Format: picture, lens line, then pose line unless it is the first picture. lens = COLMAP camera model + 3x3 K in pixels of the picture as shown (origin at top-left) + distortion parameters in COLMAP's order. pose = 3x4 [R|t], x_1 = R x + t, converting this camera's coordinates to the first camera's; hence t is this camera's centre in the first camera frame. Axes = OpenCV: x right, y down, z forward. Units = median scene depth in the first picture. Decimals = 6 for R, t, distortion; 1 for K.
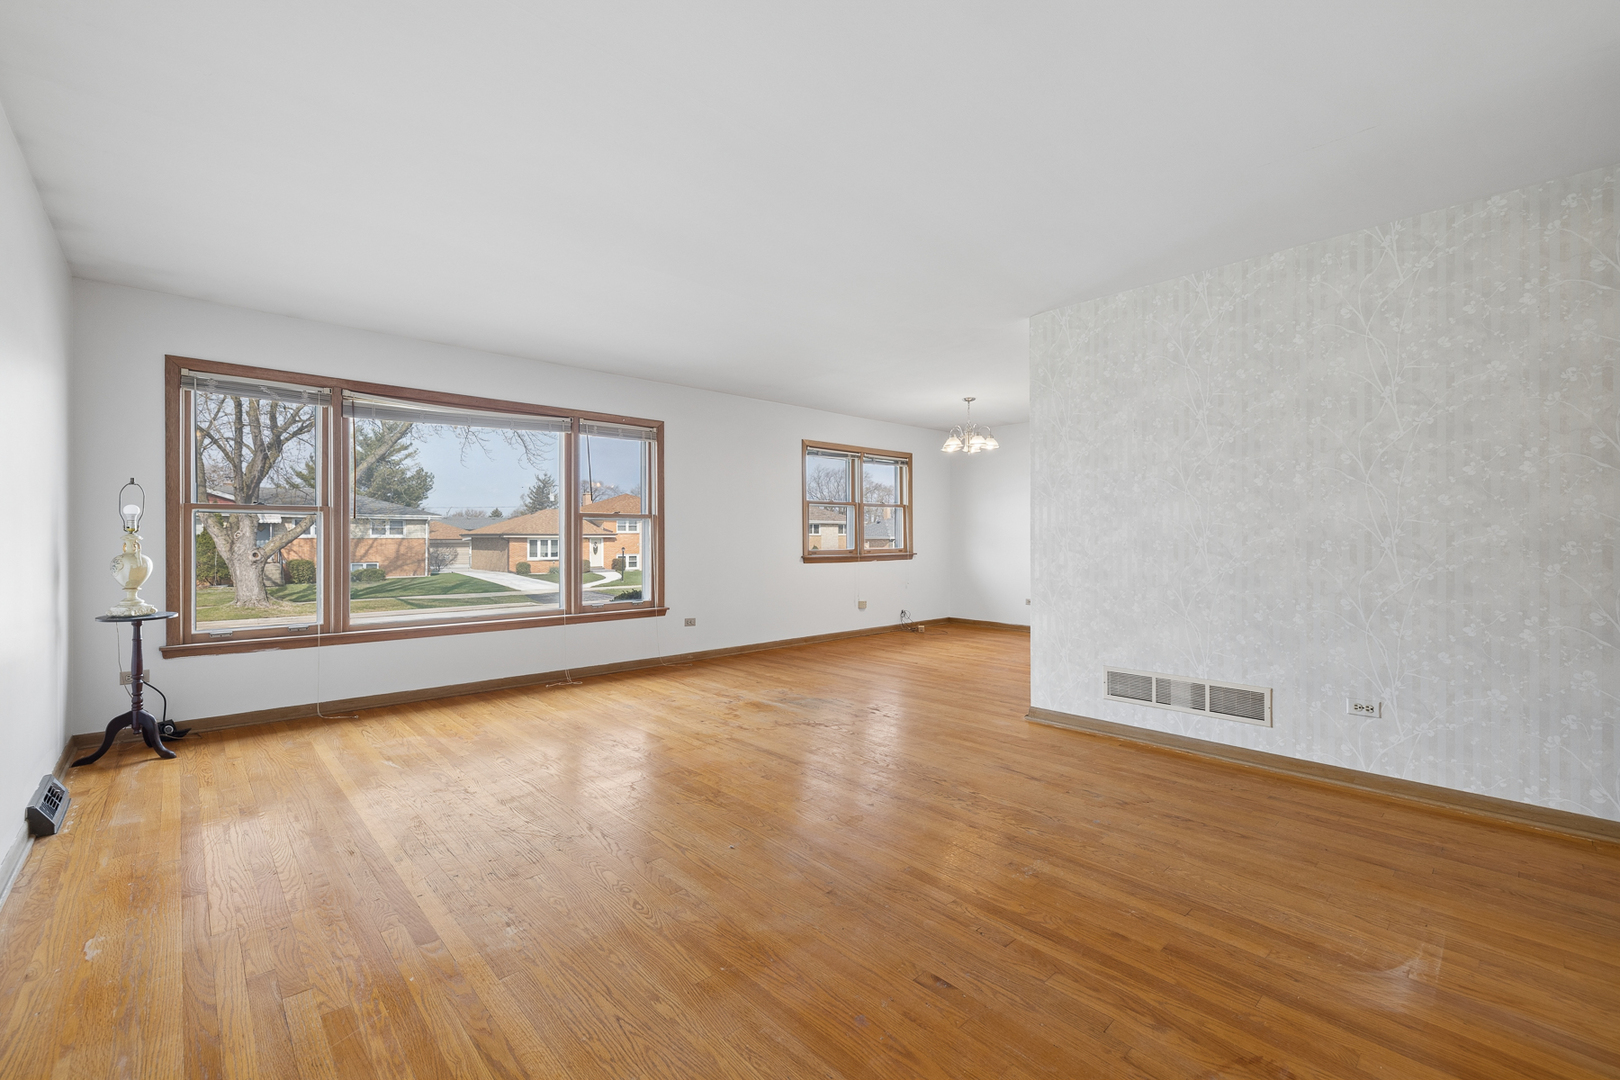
lens RADIAL K [[677.3, 0, 810.0], [0, 677.3, 540.0], [0, 0, 1]] dist [-0.000415, 0.000004]
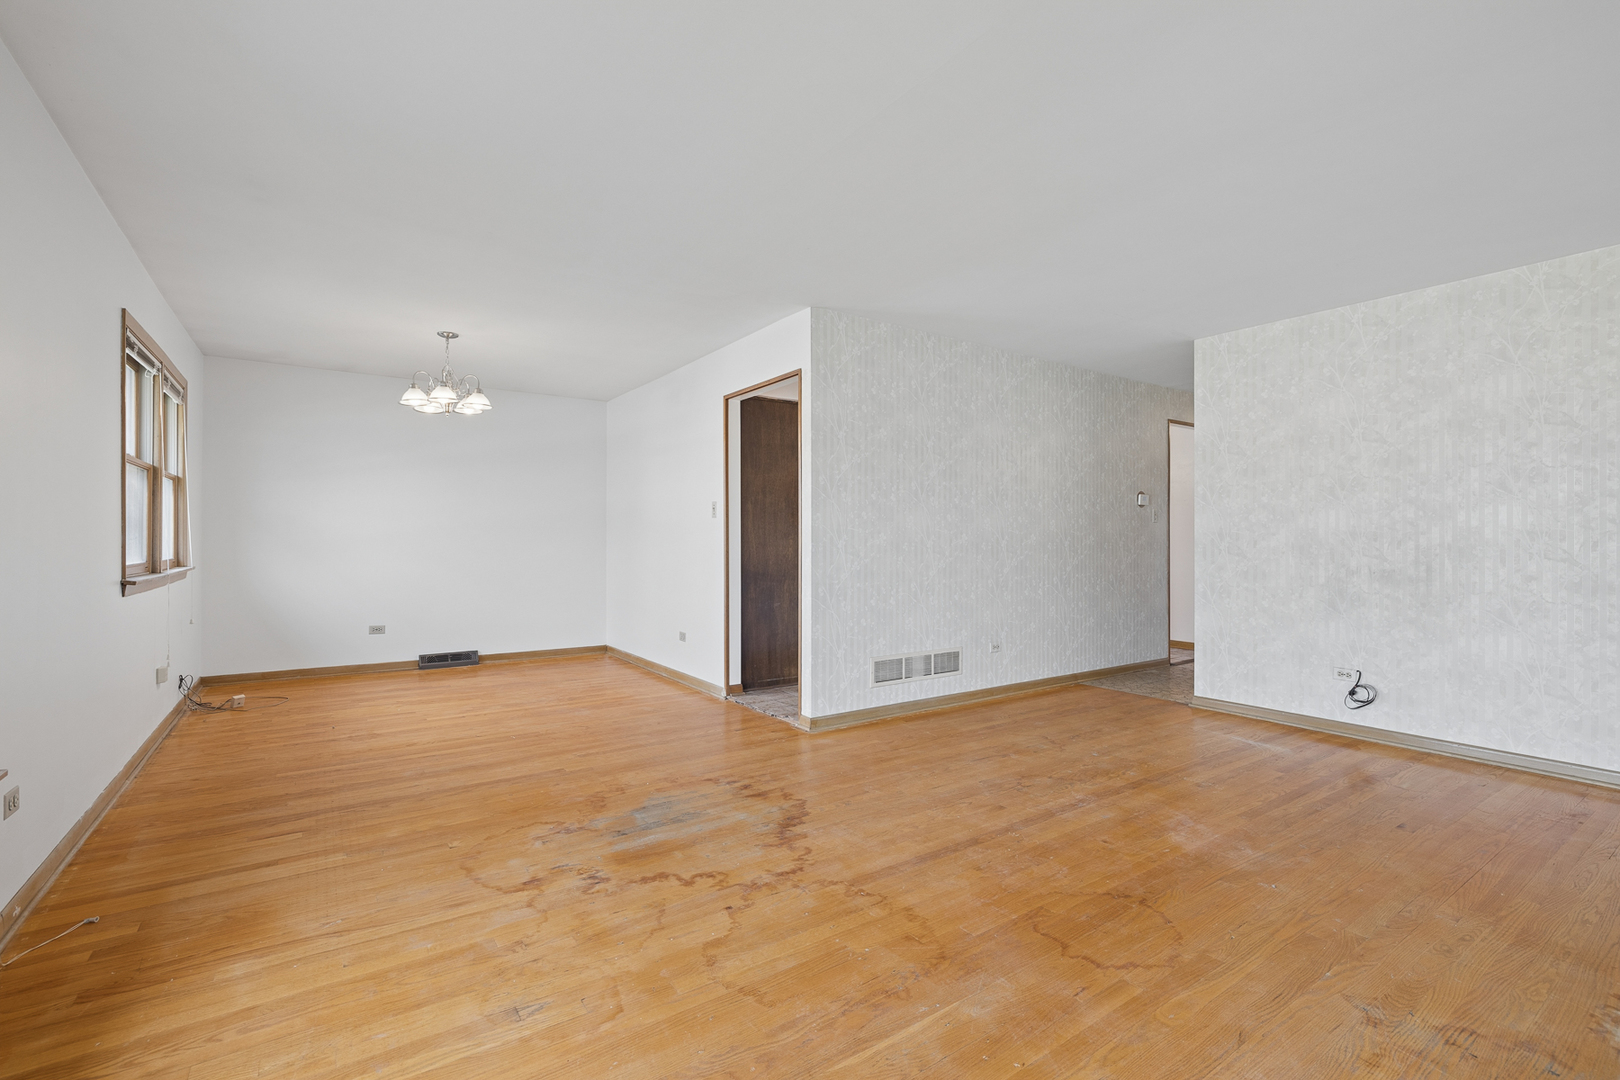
lens RADIAL K [[716.5, 0, 810.0], [0, 716.5, 540.0], [0, 0, 1]] dist [-0.001617, 0.000777]
pose [[0.140551, 0.001470, 0.990072, -0.796028], [-0.001772, 0.999998, -0.001234, -0.002328], [-0.990072, -0.001581, 0.140553, 1.029858]]
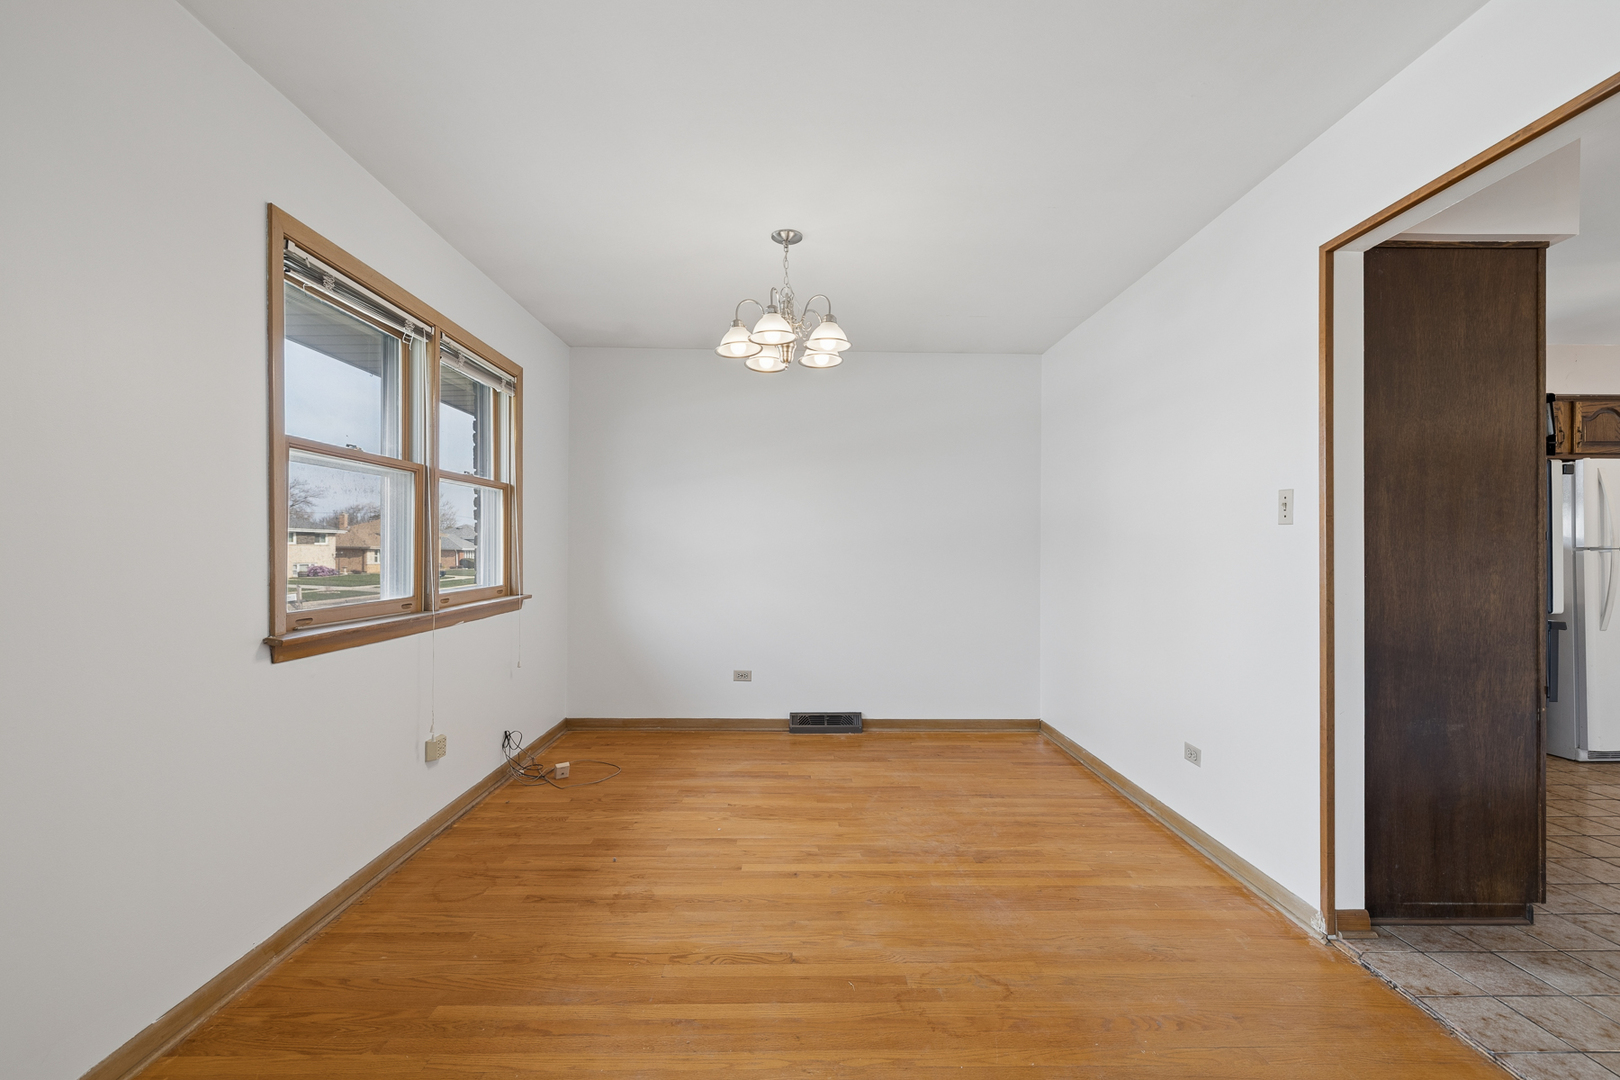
lens RADIAL K [[695.9, 0, 803.3], [0, 695.9, 546.5], [0, 0, 1]] dist [0.000858, 0.000159]
pose [[0.671803, 0.008240, 0.740684, -0.142885], [-0.006253, 0.999966, -0.005453, -0.022852], [-0.740704, -0.000968, 0.671831, 1.334374]]
